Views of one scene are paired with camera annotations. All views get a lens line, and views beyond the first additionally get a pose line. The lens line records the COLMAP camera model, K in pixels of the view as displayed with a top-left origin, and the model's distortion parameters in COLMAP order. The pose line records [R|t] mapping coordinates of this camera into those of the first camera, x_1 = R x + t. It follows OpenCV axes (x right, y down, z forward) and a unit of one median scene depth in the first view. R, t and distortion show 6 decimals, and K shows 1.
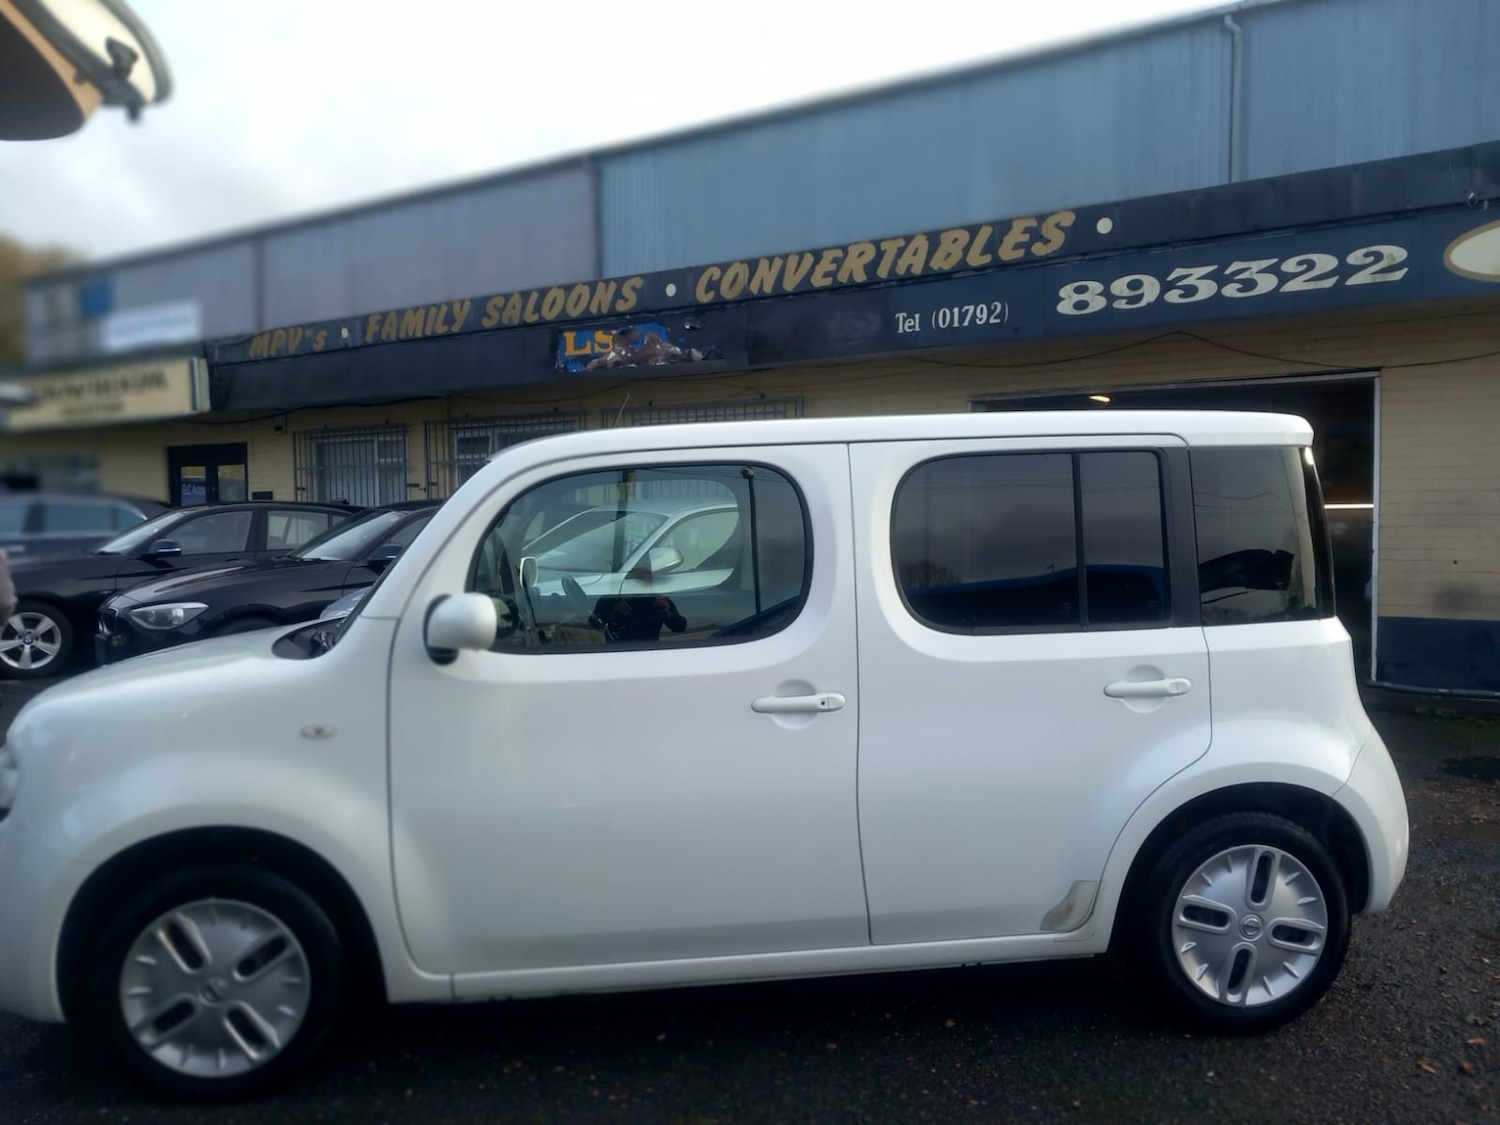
lens RADIAL K [[1145.6, 0, 759.2], [0, 1145.6, 570.7], [0, 0, 1]] dist [0.033653, -0.040033]
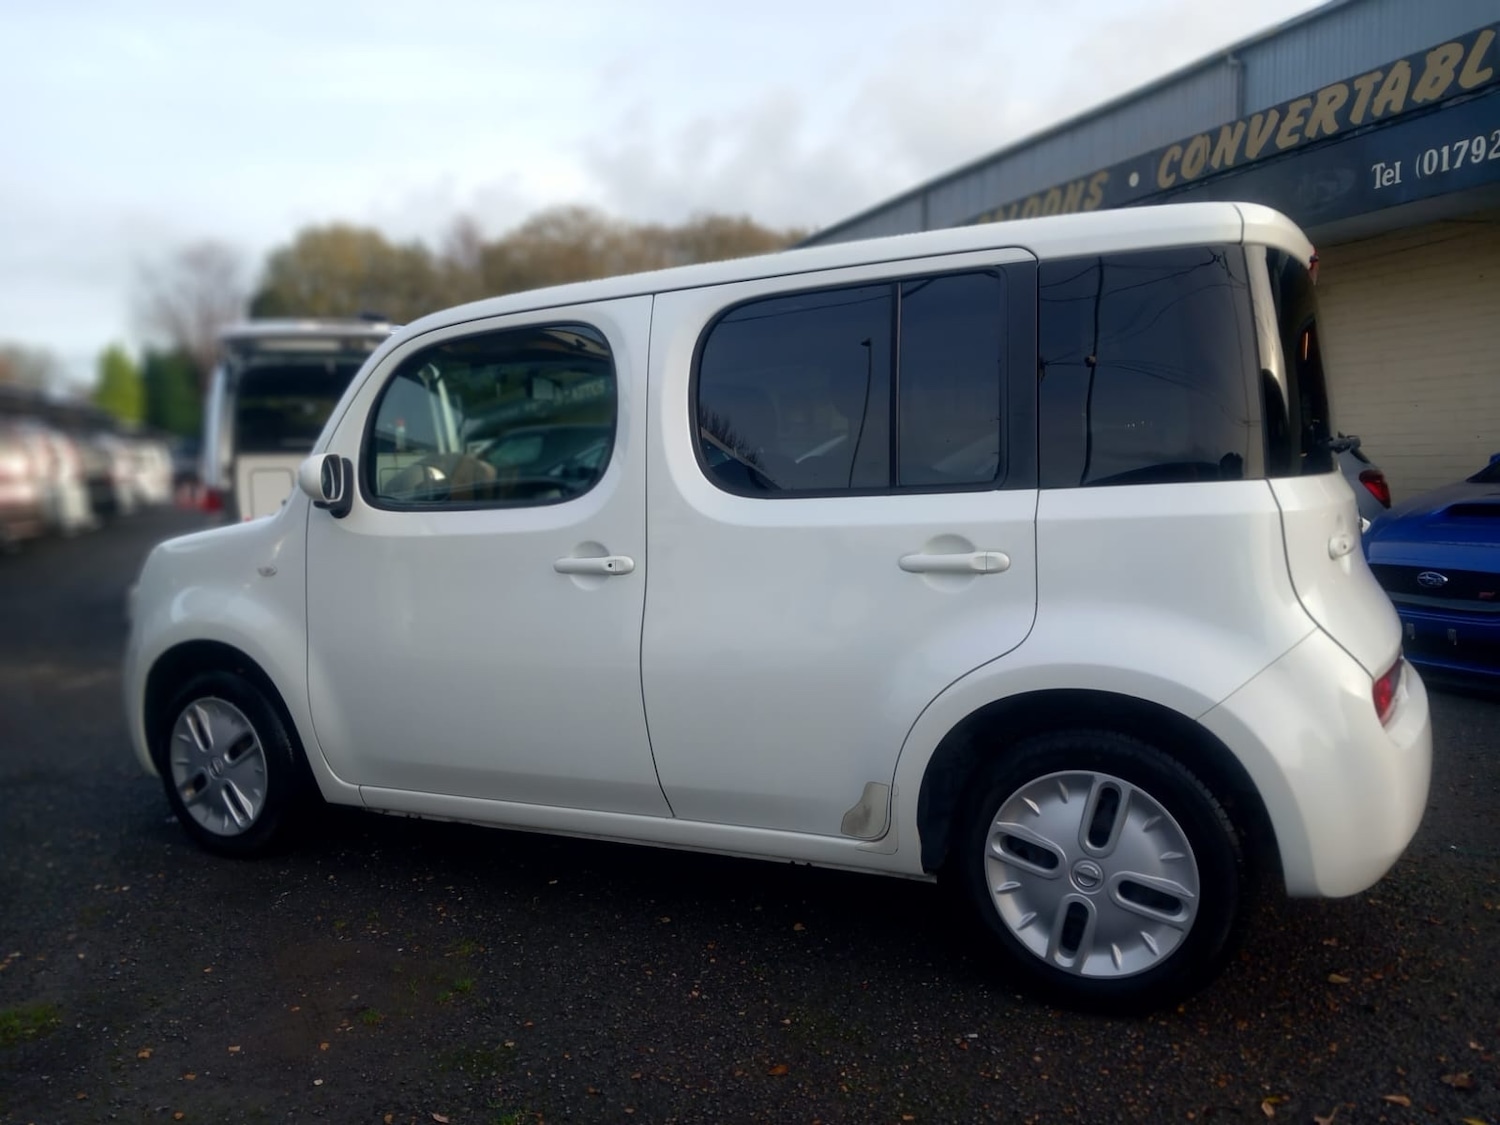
lens RADIAL K [[1145.6, 0, 777.6], [0, 1145.6, 563.6], [0, 0, 1]] dist [0.033653, -0.040033]
pose [[0.839140, 0.032051, -0.542970, 0.257220], [-0.007494, 0.998849, 0.047380, 0.024605], [0.543864, -0.035689, 0.838414, 0.094133]]
